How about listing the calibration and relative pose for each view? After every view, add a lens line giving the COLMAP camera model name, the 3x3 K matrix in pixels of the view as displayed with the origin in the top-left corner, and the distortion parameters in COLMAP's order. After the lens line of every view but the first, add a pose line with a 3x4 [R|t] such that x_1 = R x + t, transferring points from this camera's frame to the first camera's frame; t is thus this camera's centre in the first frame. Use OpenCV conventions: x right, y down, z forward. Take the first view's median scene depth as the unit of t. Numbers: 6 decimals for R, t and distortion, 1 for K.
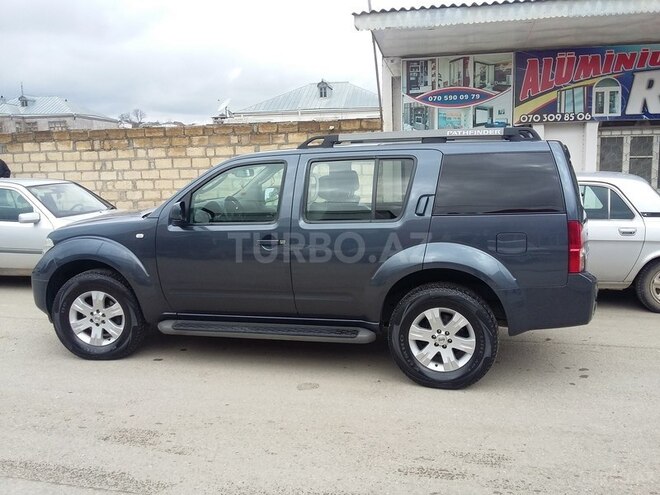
lens RADIAL K [[608.7, 0, 331.9], [0, 608.7, 246.0], [0, 0, 1]] dist [-0.024747, 0.000000]
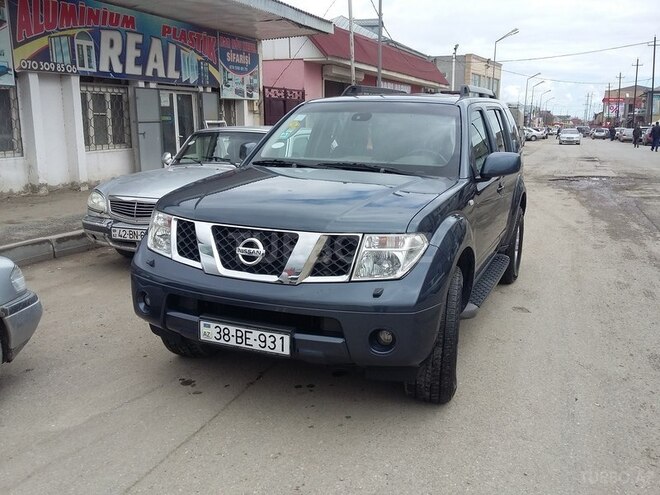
lens RADIAL K [[608.7, 0, 332.2], [0, 608.7, 249.8], [0, 0, 1]] dist [-0.024747, 0.000000]
pose [[0.162800, -0.184902, 0.969179, -0.484314], [0.118826, 0.978808, 0.166779, -0.047244], [-0.979478, 0.088012, 0.181321, 0.459220]]
